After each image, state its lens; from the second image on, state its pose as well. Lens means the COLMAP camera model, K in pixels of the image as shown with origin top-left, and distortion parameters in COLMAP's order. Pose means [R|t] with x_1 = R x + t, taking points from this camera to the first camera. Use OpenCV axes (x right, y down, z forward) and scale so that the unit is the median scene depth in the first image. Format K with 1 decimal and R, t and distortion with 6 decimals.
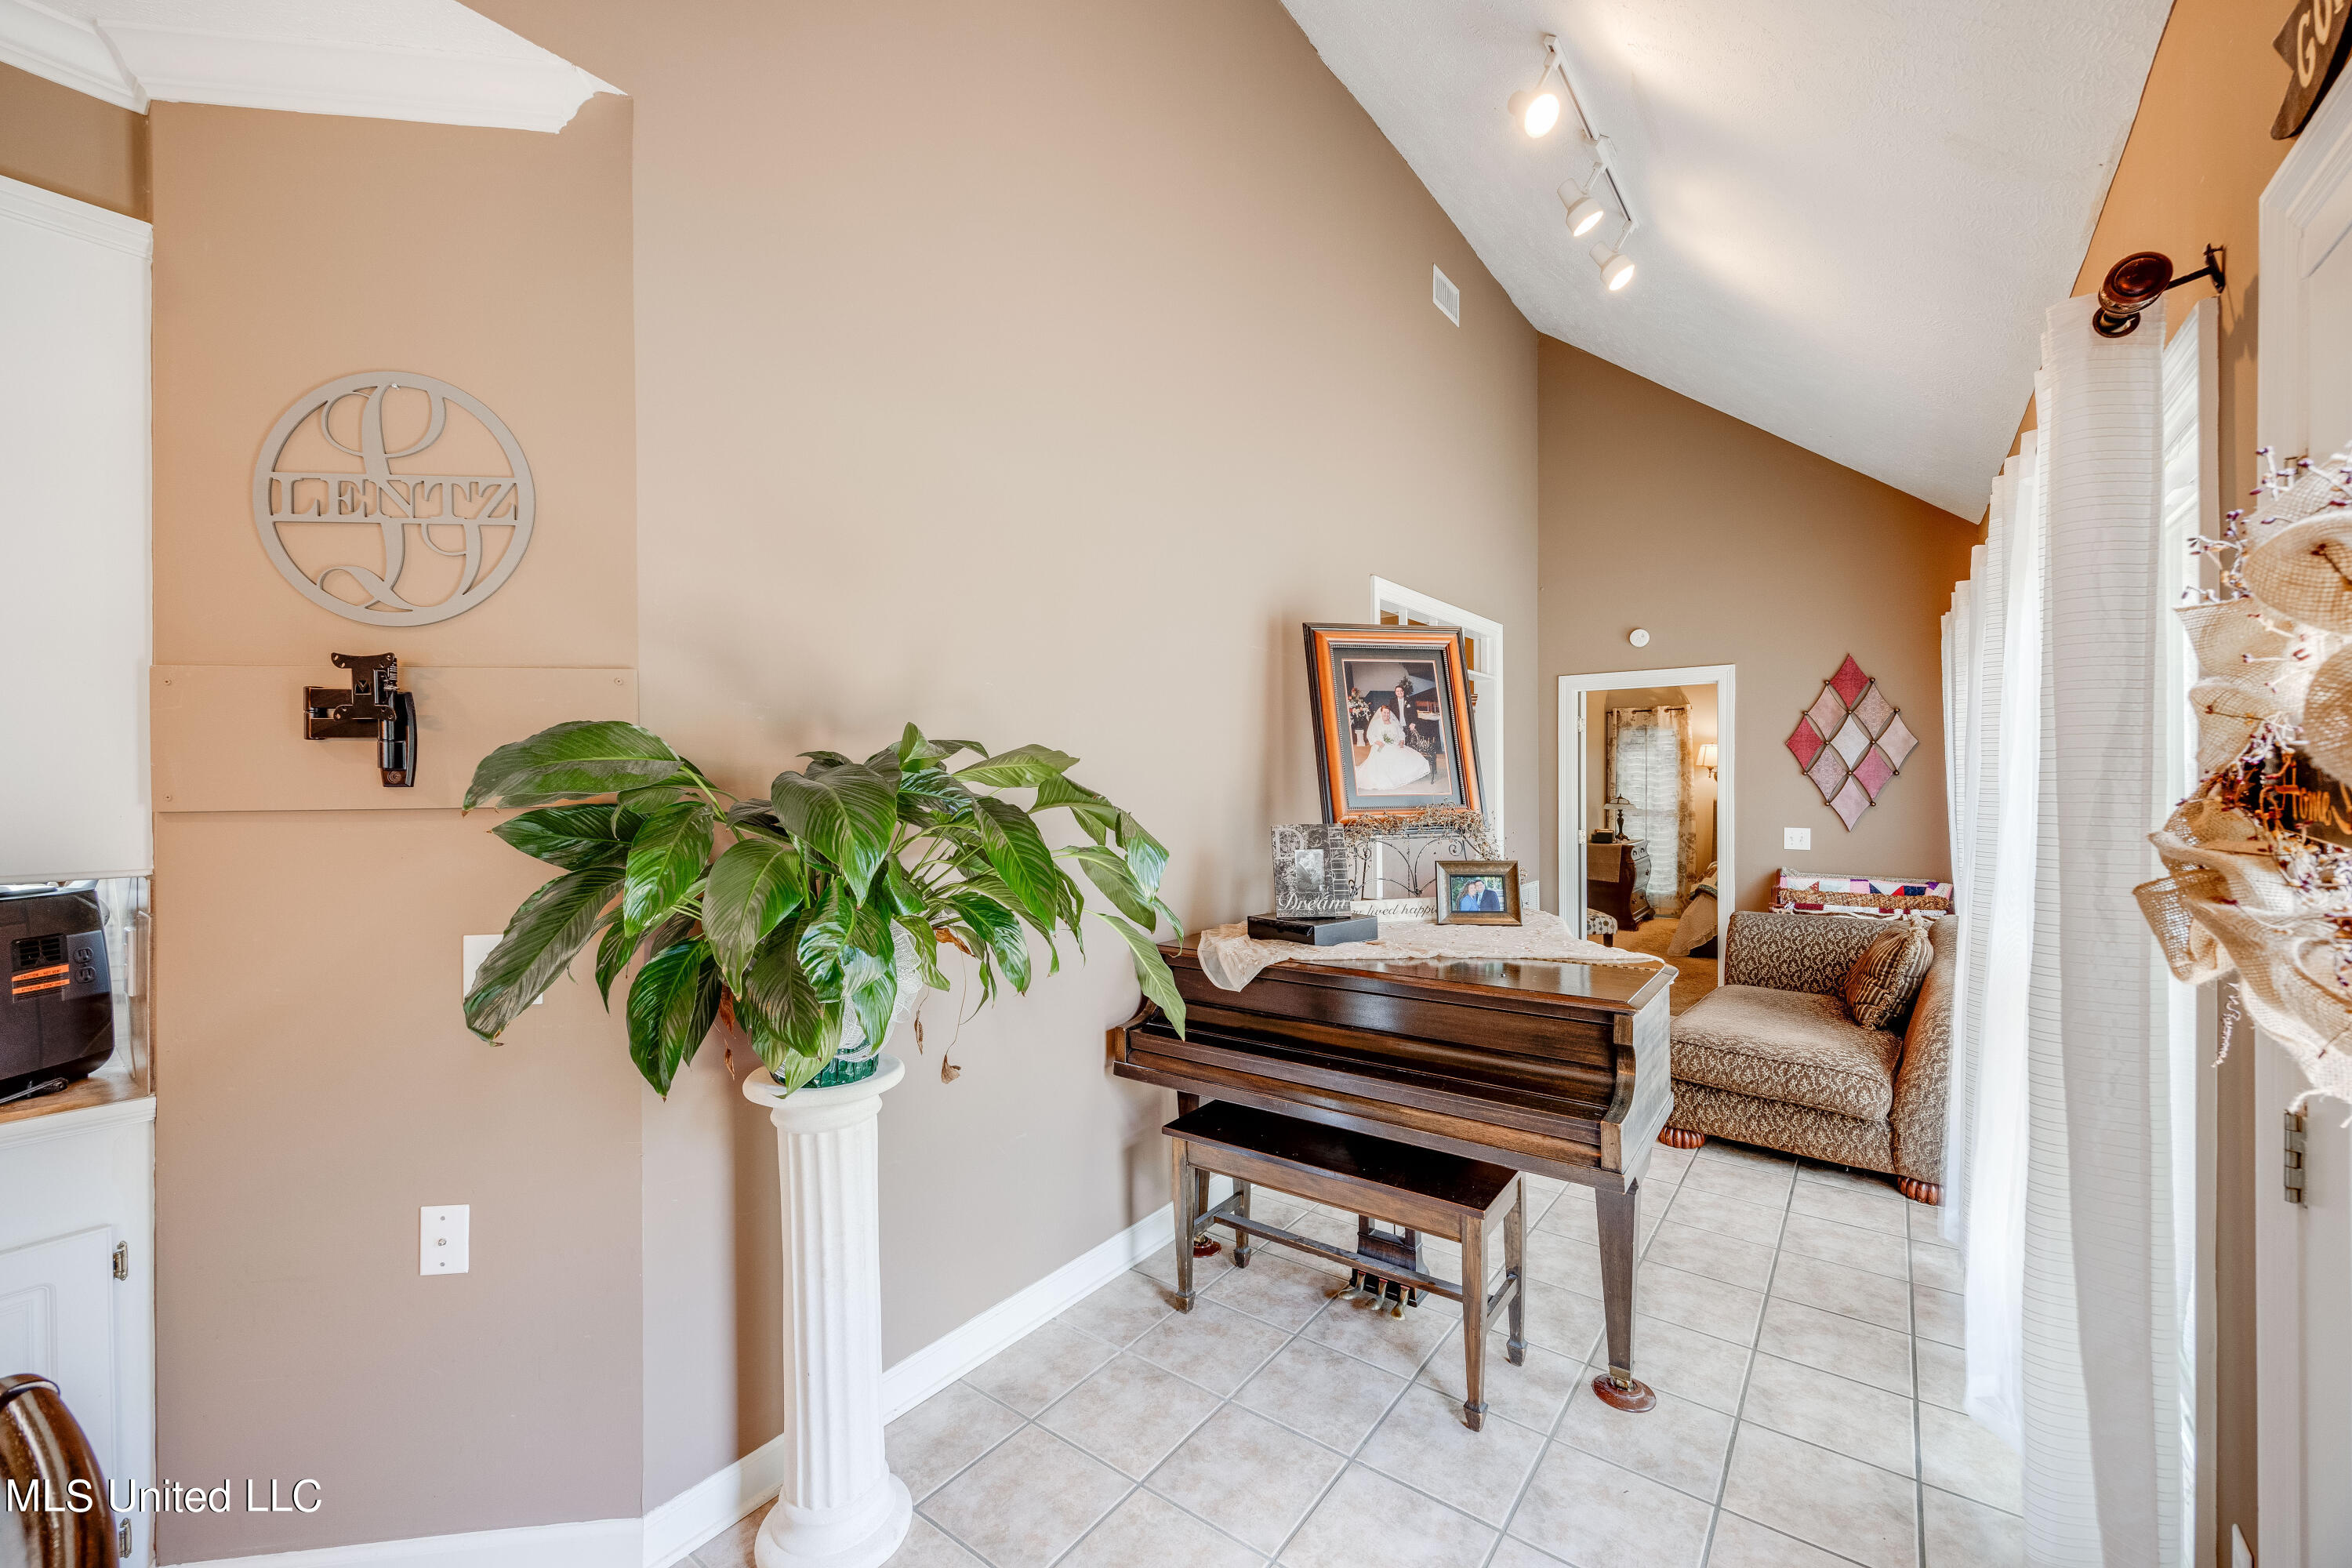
lens RADIAL K [[953.9, 0, 1135.4], [0, 953.9, 790.0], [0, 0, 1]] dist [-0.007301, -0.000237]
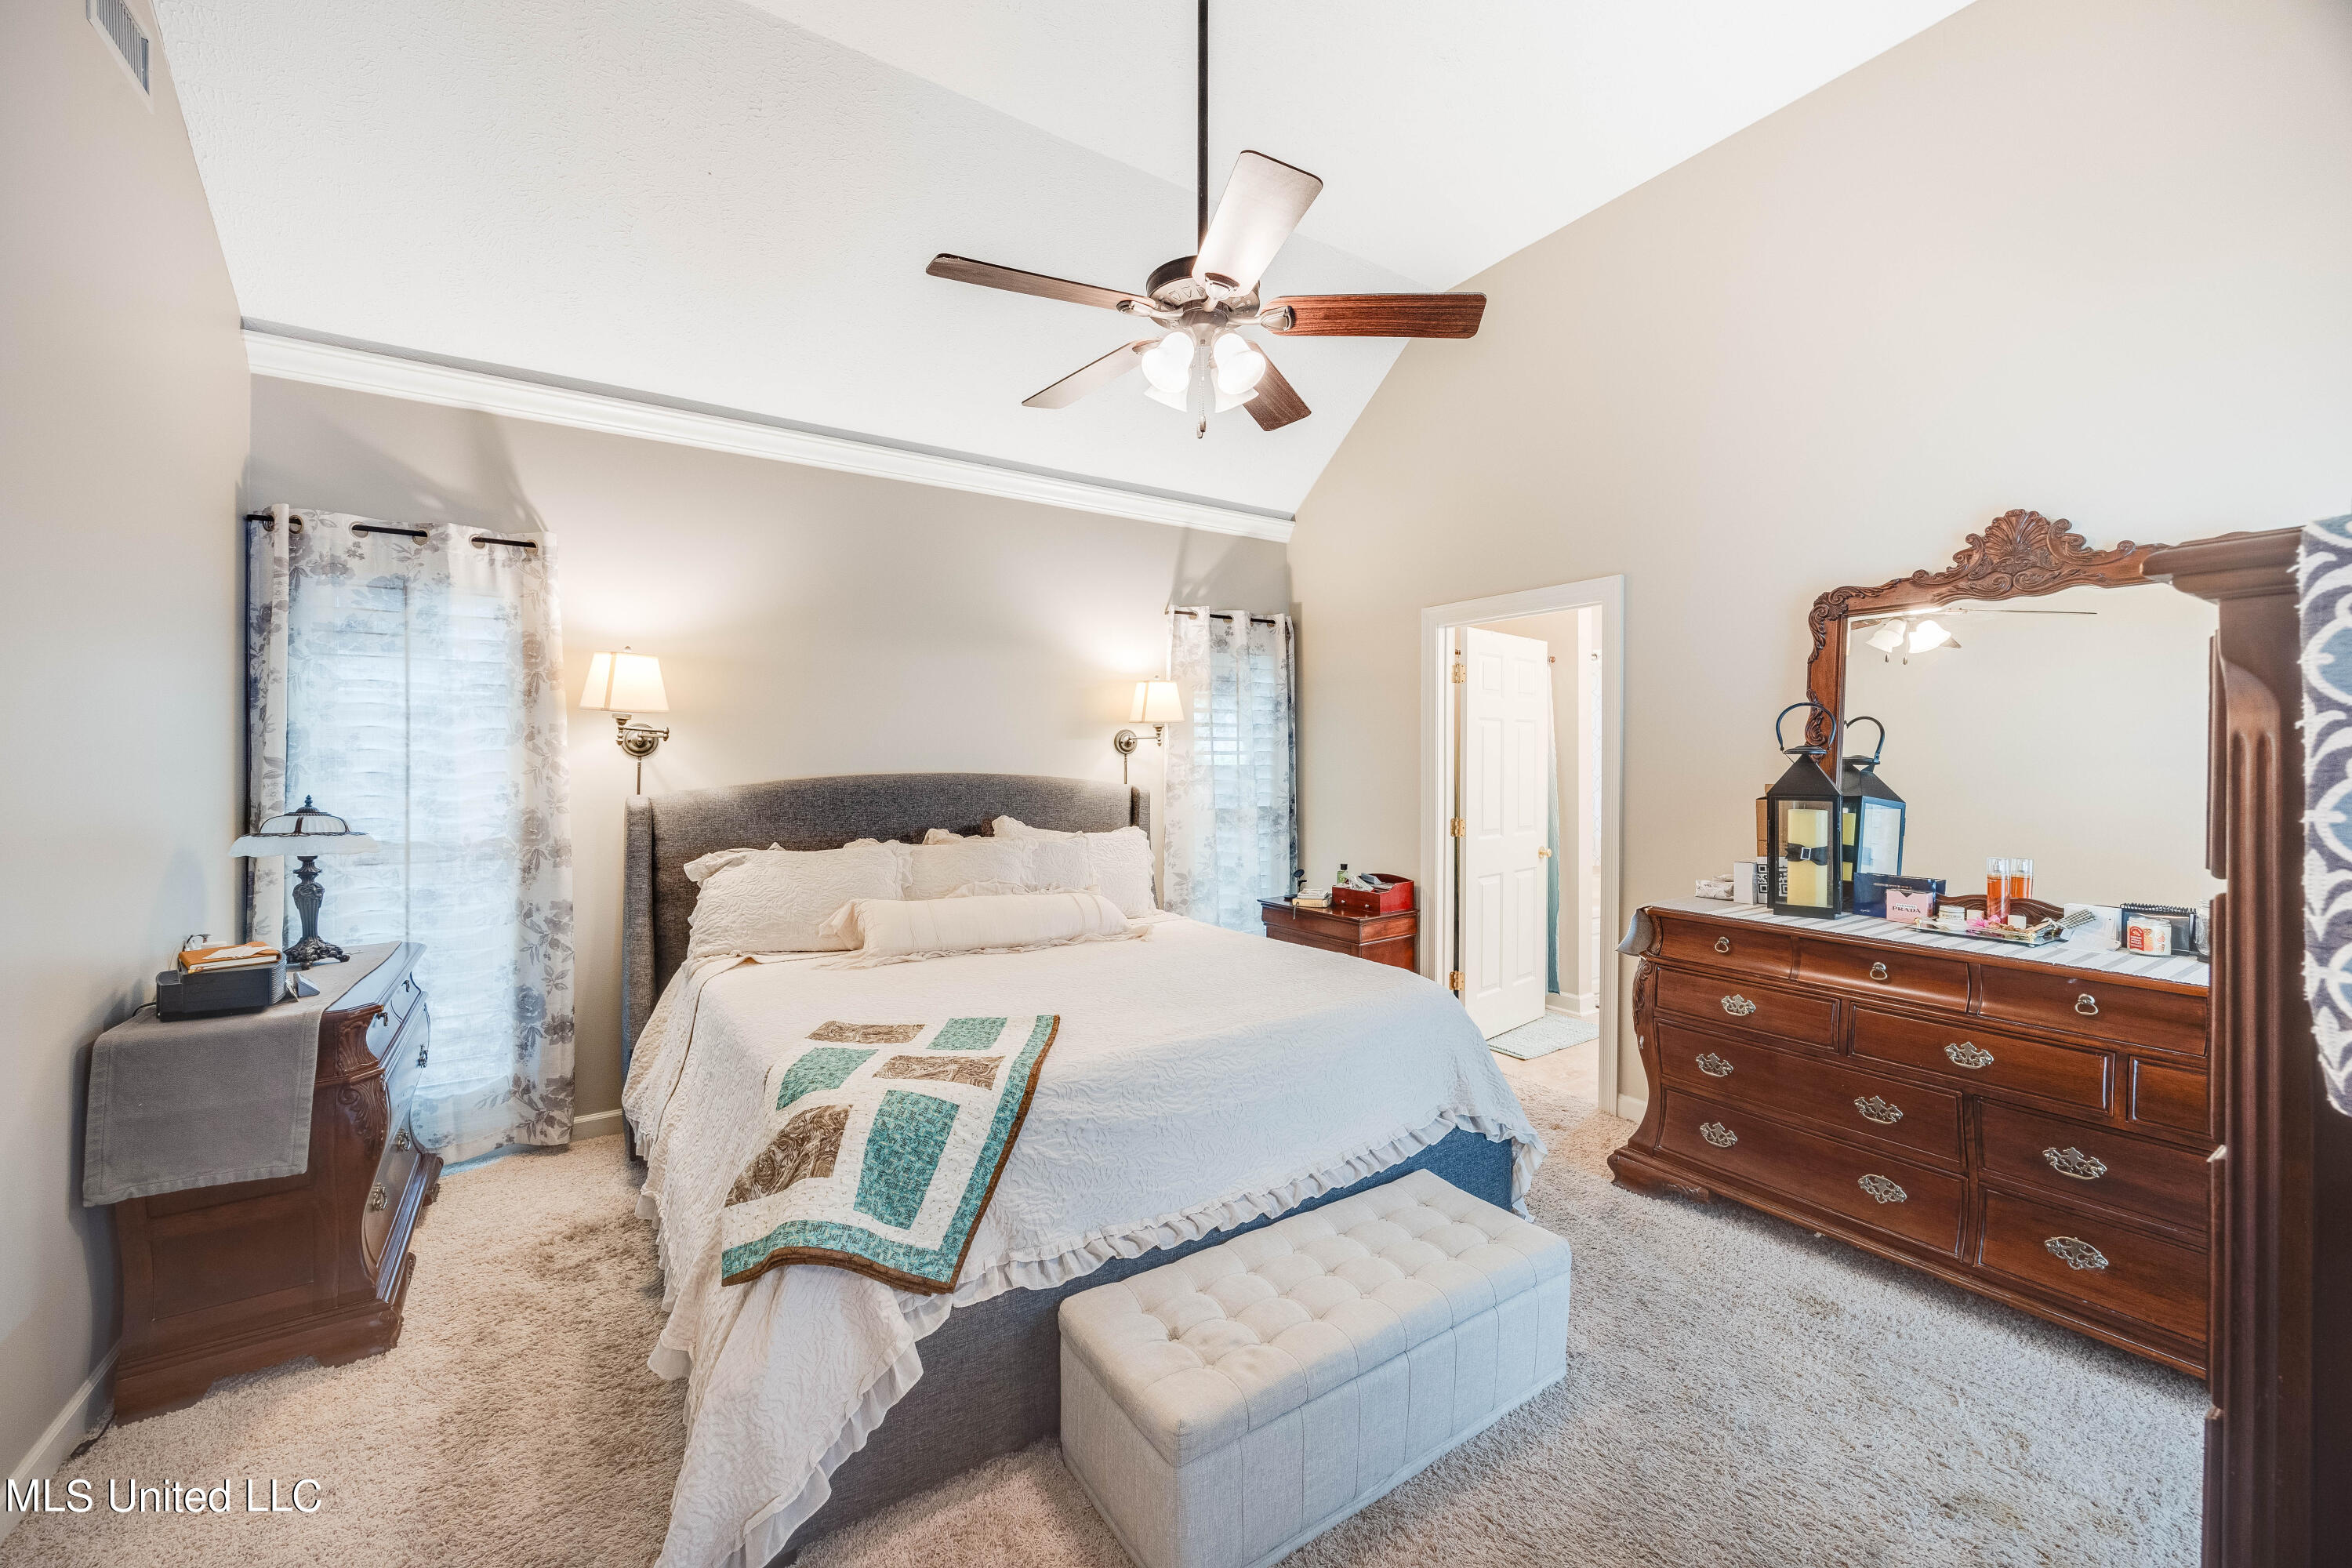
lens RADIAL K [[906.7, 0, 1181.9], [0, 906.7, 770.1], [0, 0, 1]] dist [-0.001238, -0.000094]
pose [[0.325499, -0.005947, 0.945524, 0.340274], [0.007039, 0.999968, 0.003866, -0.003377], [-0.945516, 0.005397, 0.325530, 0.667587]]
